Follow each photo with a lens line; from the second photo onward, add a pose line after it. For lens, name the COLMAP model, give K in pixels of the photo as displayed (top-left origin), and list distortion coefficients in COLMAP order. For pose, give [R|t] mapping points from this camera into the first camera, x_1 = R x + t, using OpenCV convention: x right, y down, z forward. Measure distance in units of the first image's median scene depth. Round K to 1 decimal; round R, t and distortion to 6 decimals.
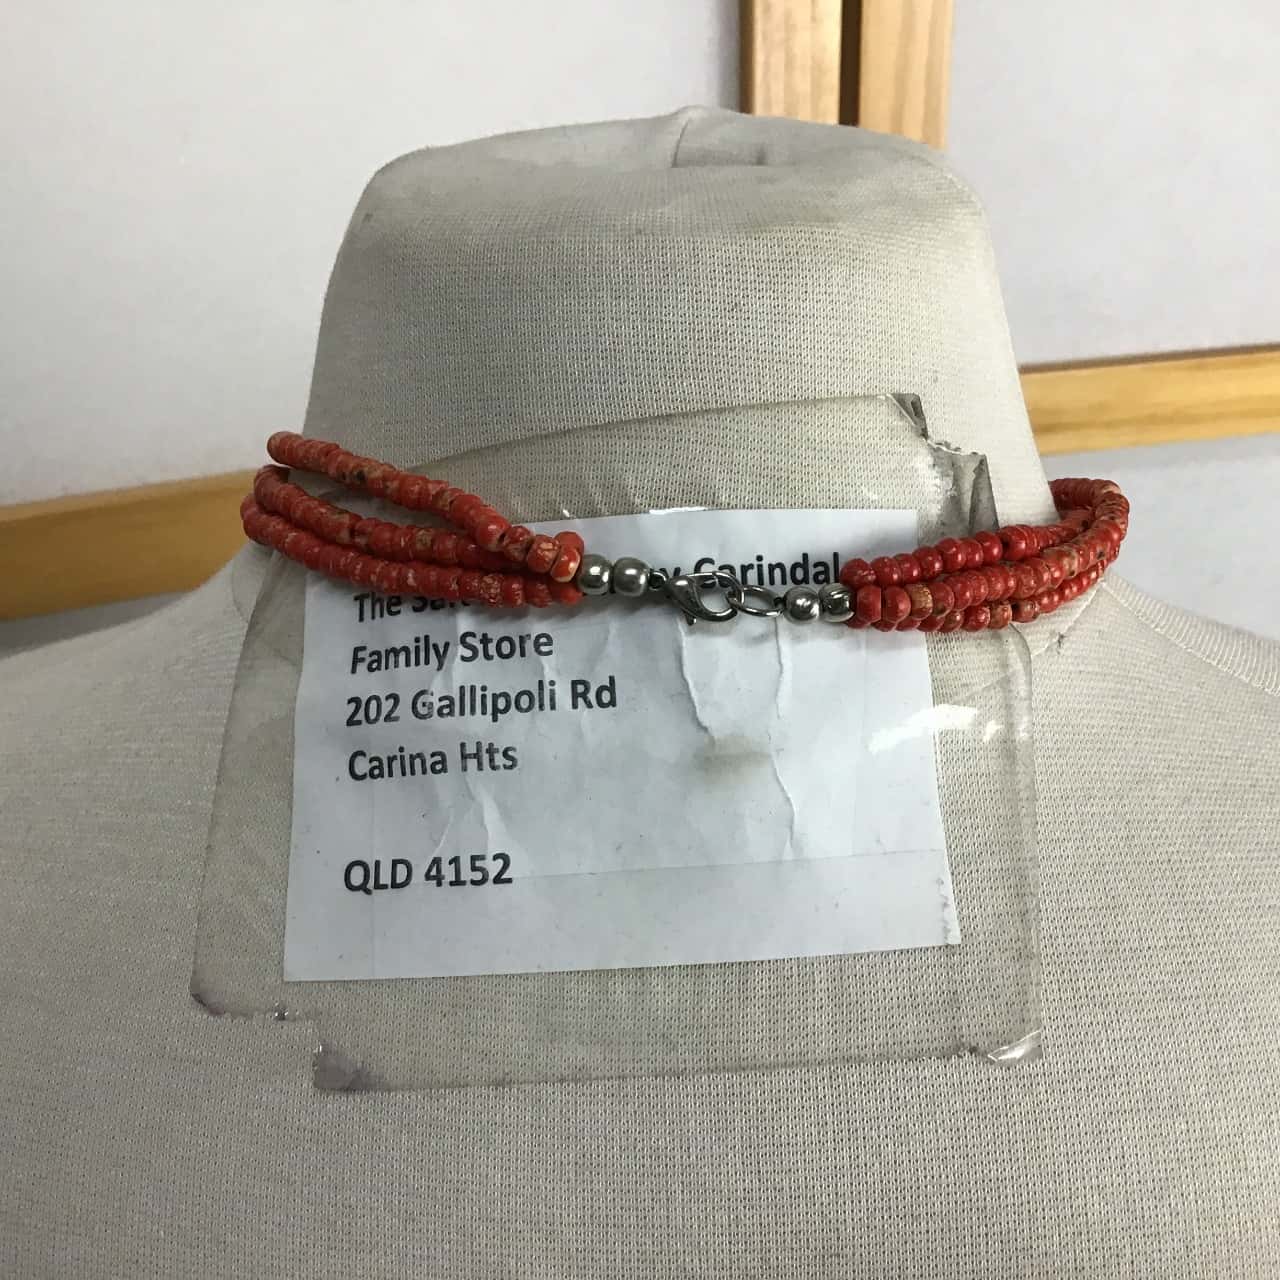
lens RADIAL K [[1632.3, 0, 640.0], [0, 1632.3, 640.0], [0, 0, 1]] dist [-0.144890, 2.048825]
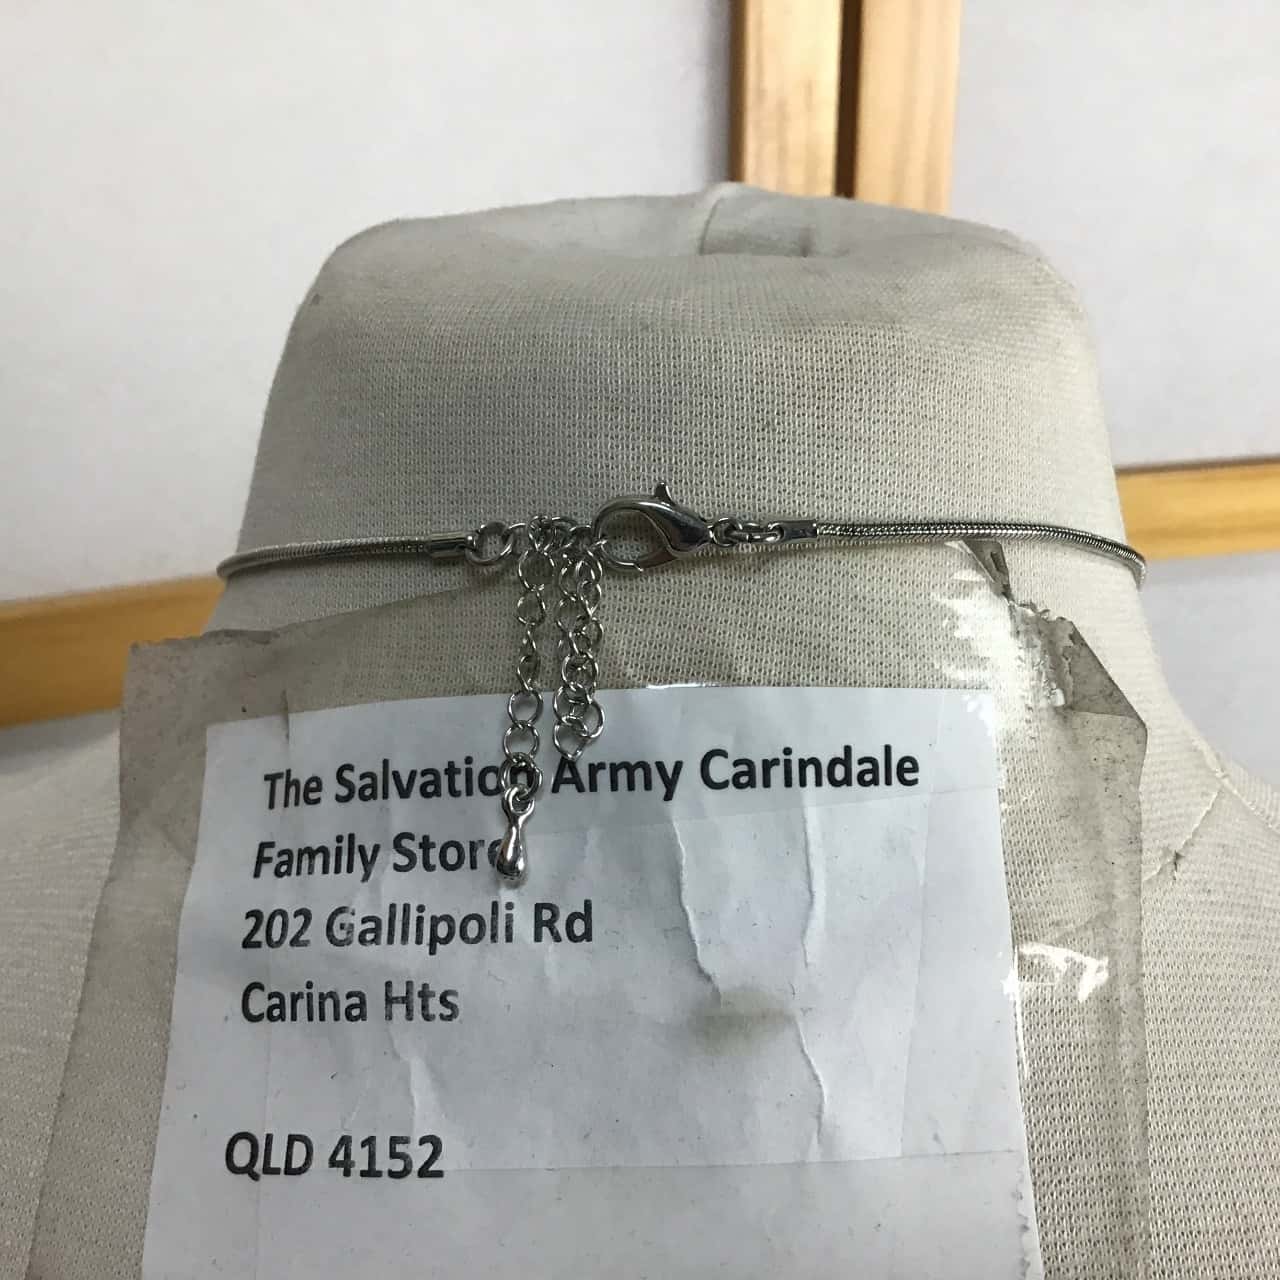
lens RADIAL K [[1731.2, 0, 552.3], [0, 1731.2, 637.4], [0, 0, 1]] dist [0.026876, -0.005513]
pose [[0.997523, 0.036487, -0.060133, 0.010349], [-0.040094, 0.997399, -0.059905, -0.051206], [0.057791, 0.062168, 0.996391, 0.183475]]
